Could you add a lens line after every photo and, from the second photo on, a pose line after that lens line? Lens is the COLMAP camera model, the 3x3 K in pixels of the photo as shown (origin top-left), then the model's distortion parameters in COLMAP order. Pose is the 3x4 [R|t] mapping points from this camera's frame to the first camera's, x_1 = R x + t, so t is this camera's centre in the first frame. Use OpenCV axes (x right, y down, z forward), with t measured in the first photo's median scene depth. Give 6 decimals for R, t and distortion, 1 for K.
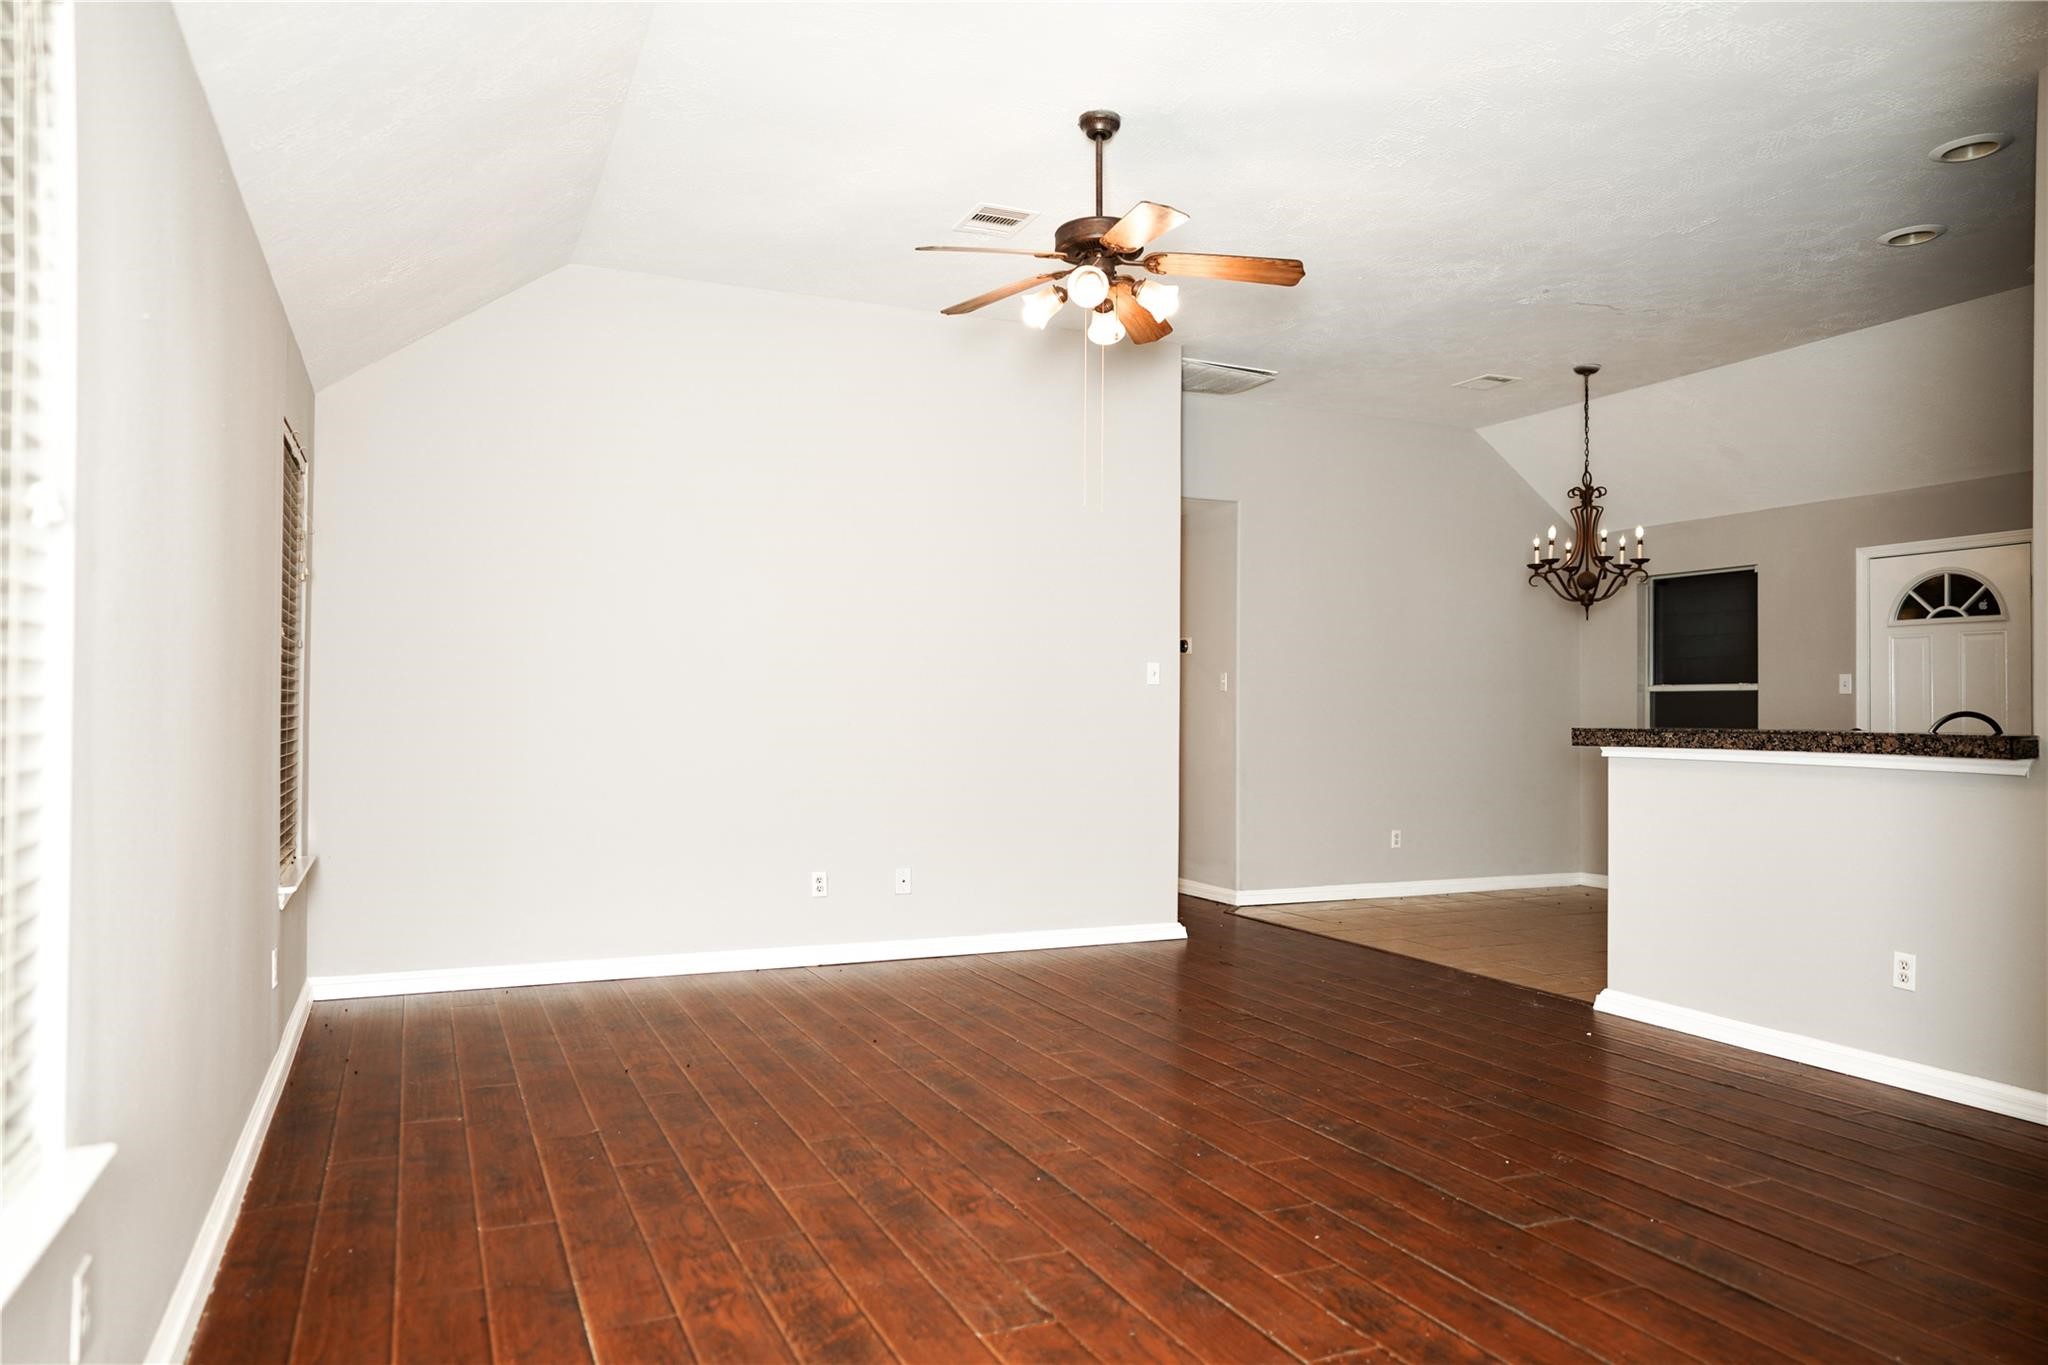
lens RADIAL K [[1358.4, 0, 1020.5], [0, 1358.4, 690.5], [0, 0, 1]] dist [-0.026353, 0.038222]
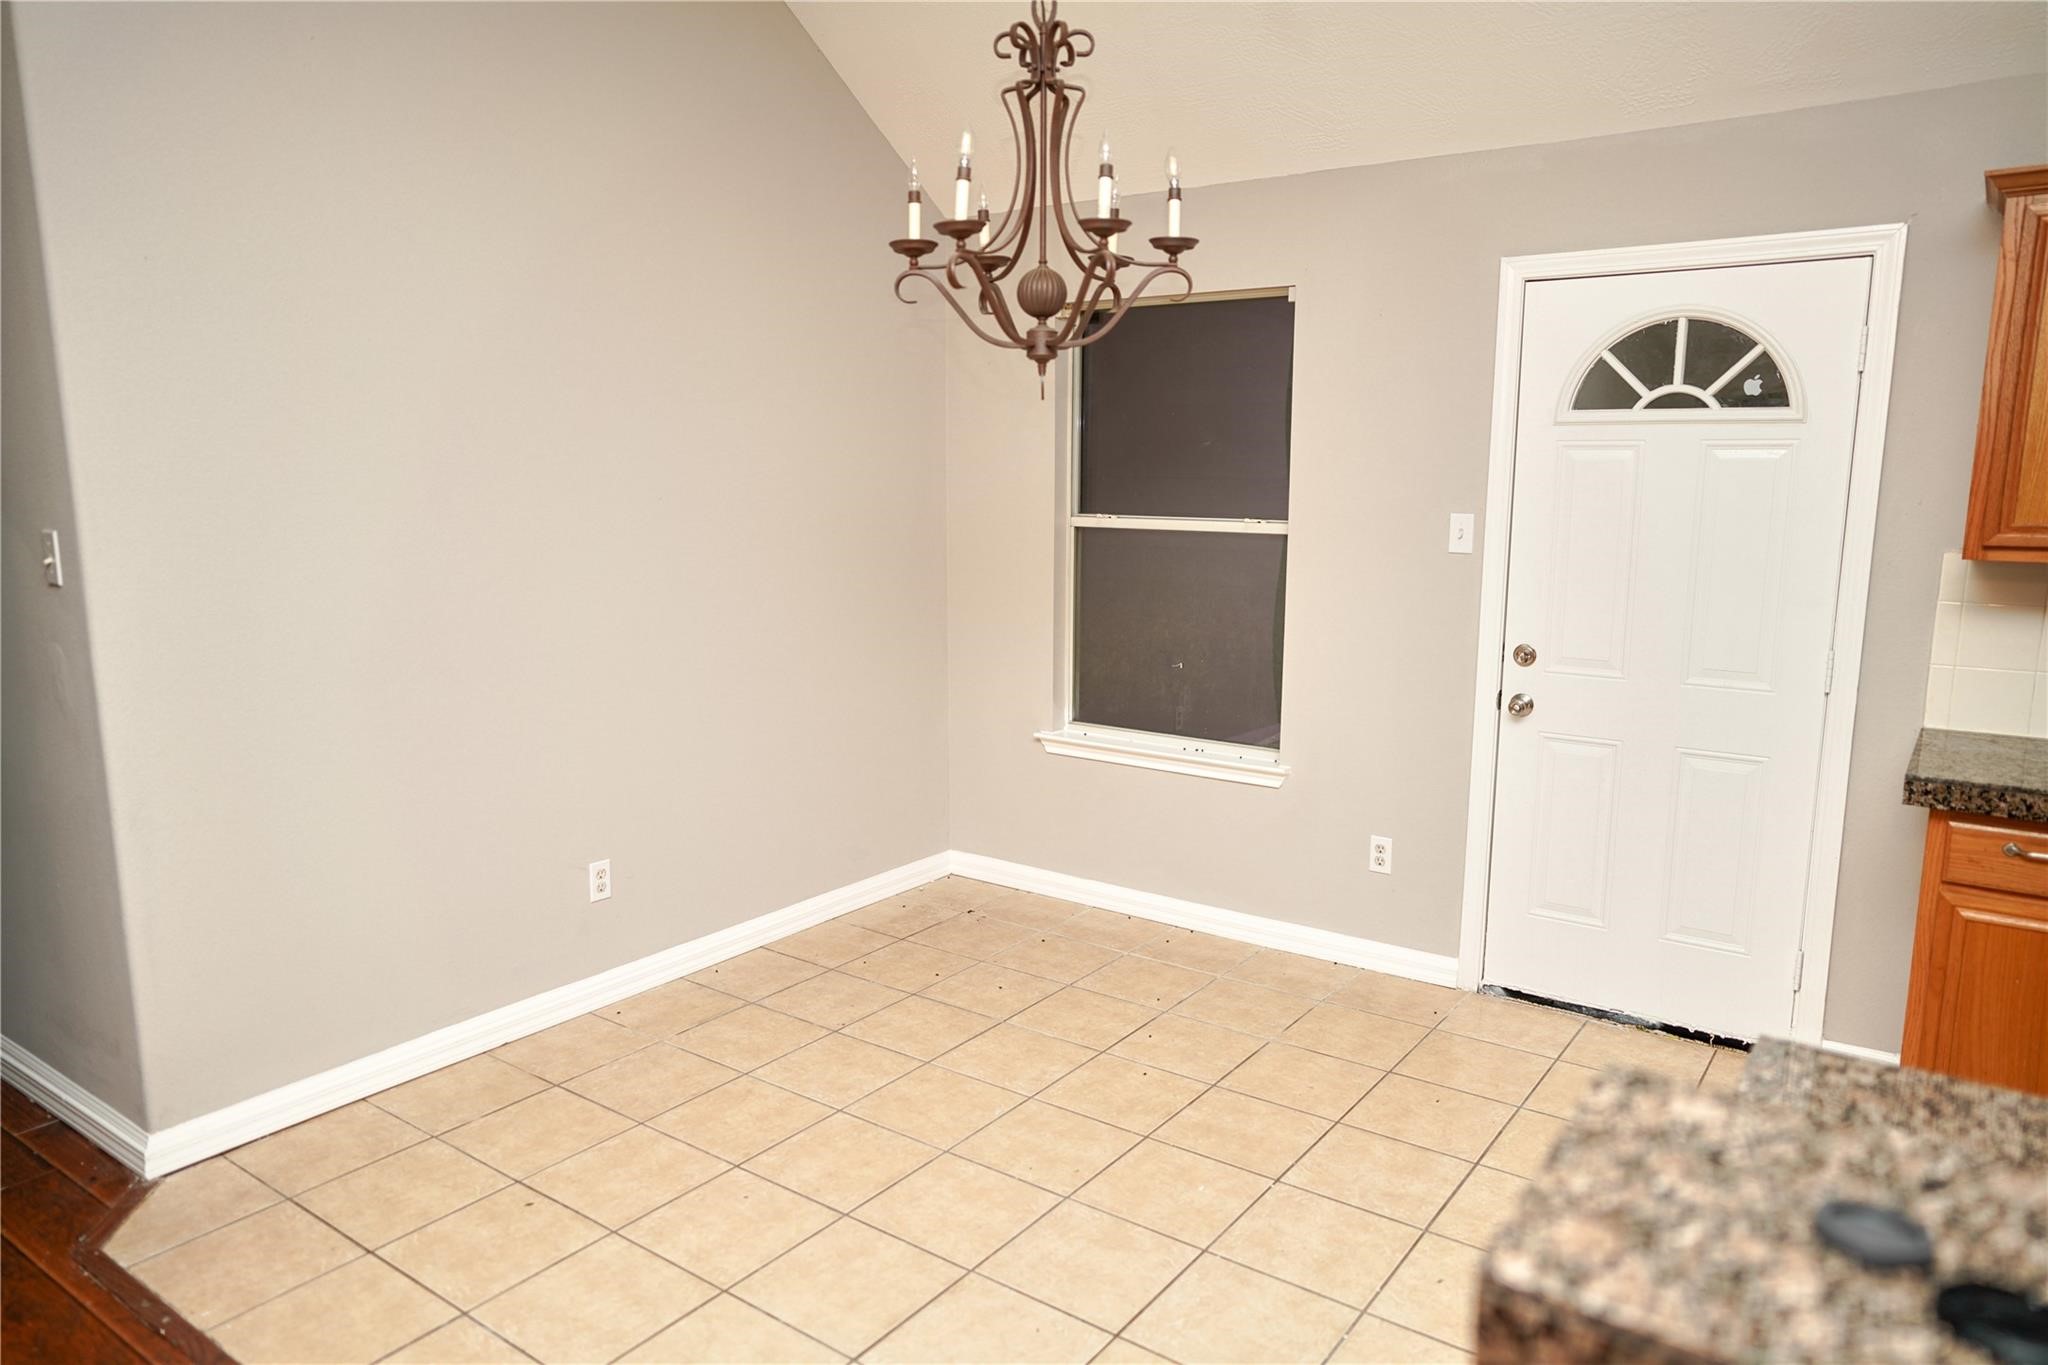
lens RADIAL K [[1358.4, 0, 1020.5], [0, 1358.4, 690.5], [0, 0, 1]] dist [-0.026353, 0.038222]
pose [[0.869420, -0.088040, 0.486167, 0.222184], [-0.003198, 0.982973, 0.183724, -0.042092], [-0.494064, -0.161288, 0.854334, 0.668505]]
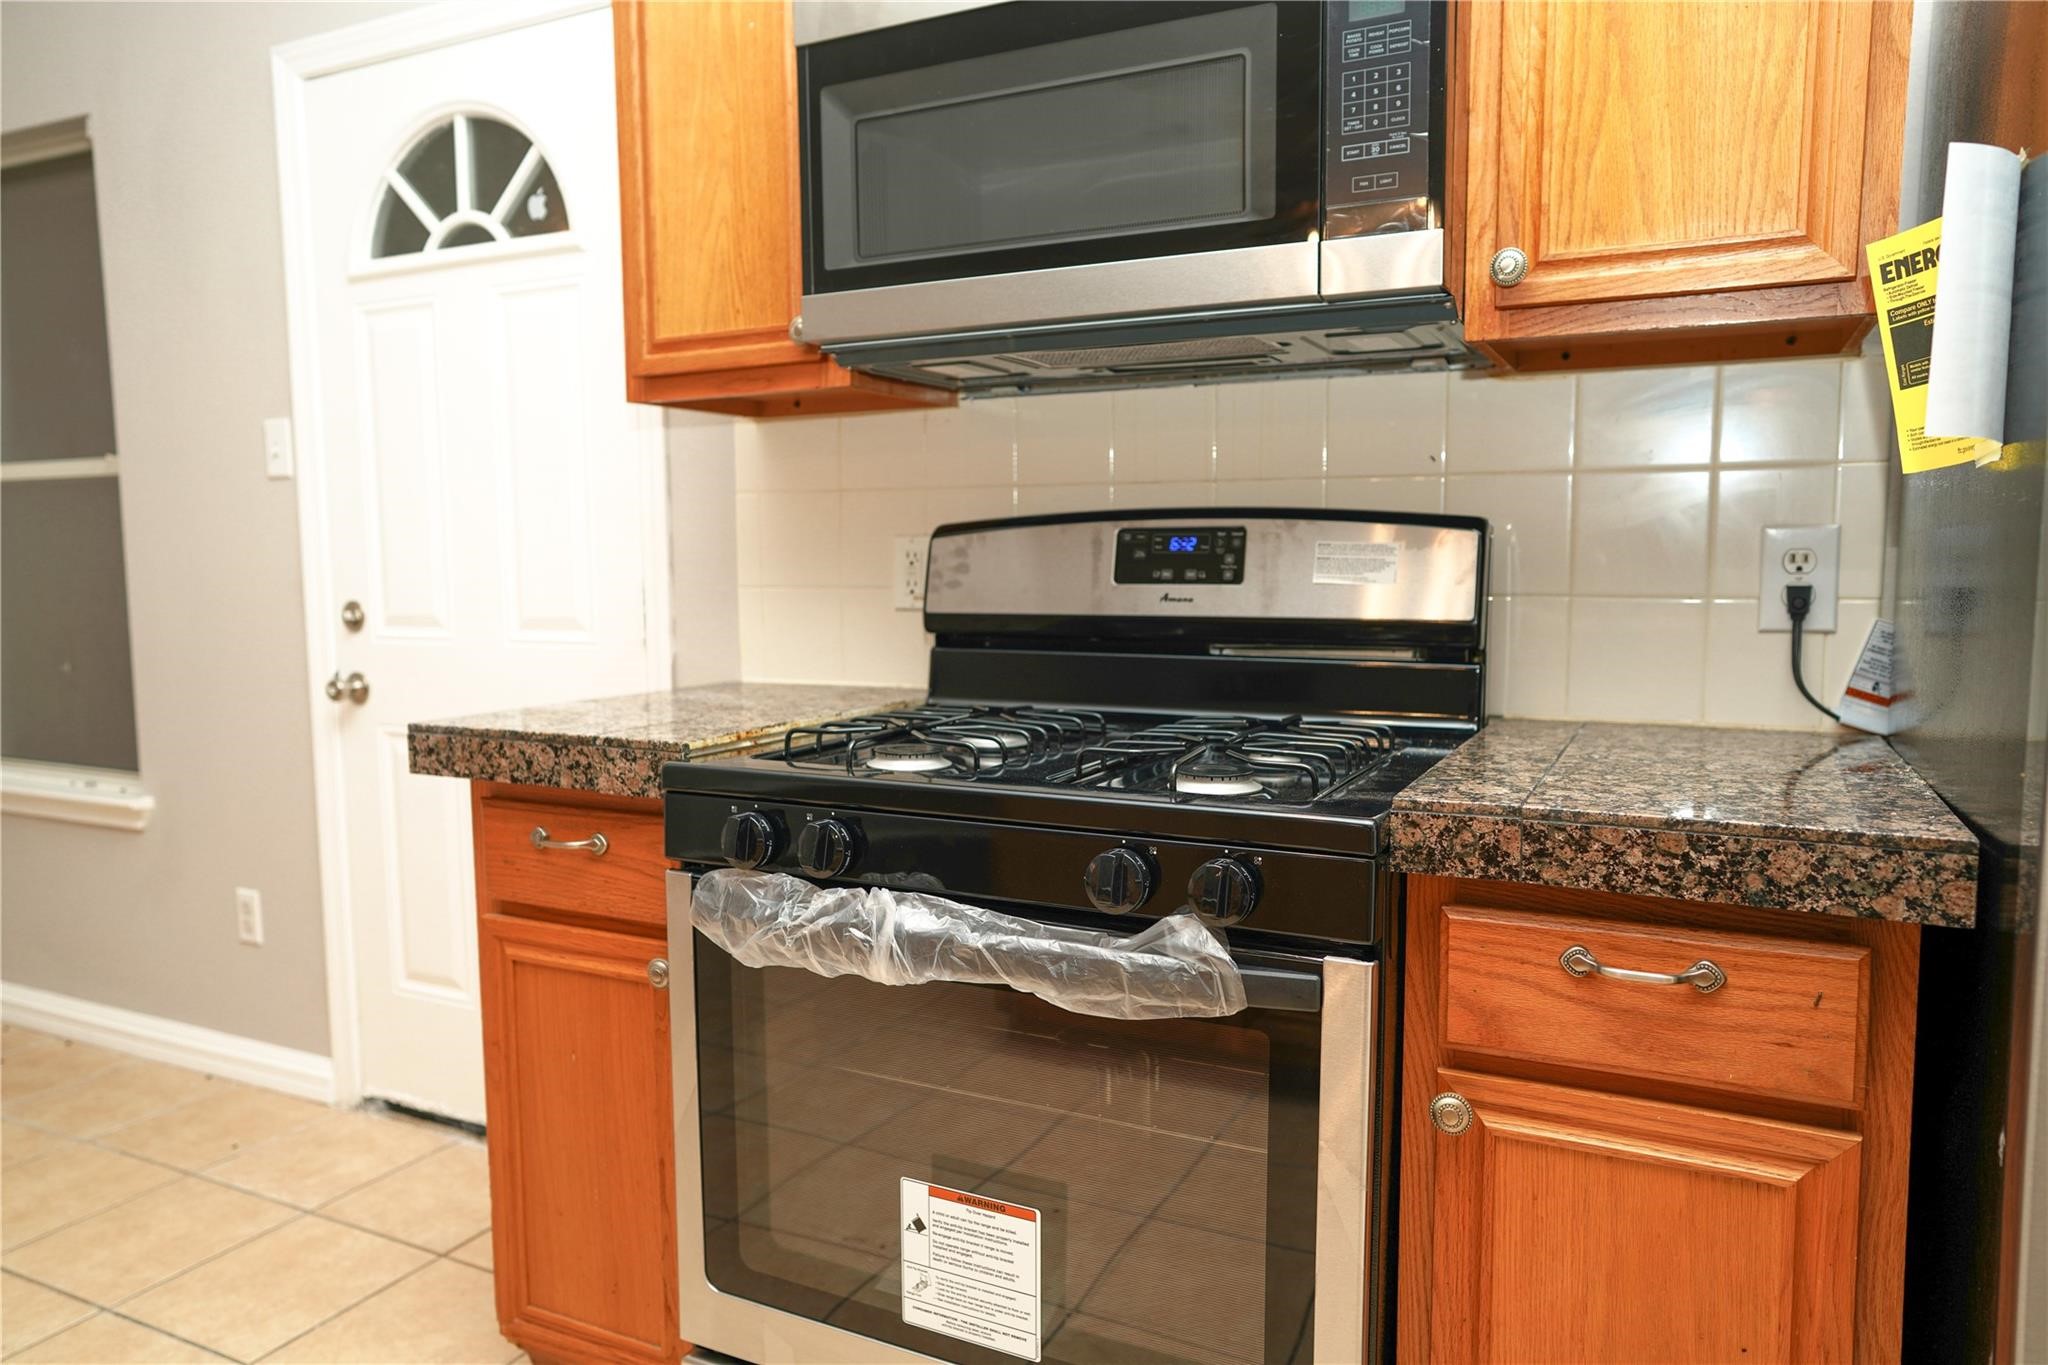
lens RADIAL K [[1358.4, 0, 1020.5], [0, 1358.4, 690.5], [0, 0, 1]] dist [-0.026353, 0.038222]
pose [[0.773870, -0.079856, 0.628290, 0.559423], [0.004887, 0.992743, 0.120160, 0.017784], [-0.633326, -0.089918, 0.768644, 0.624423]]
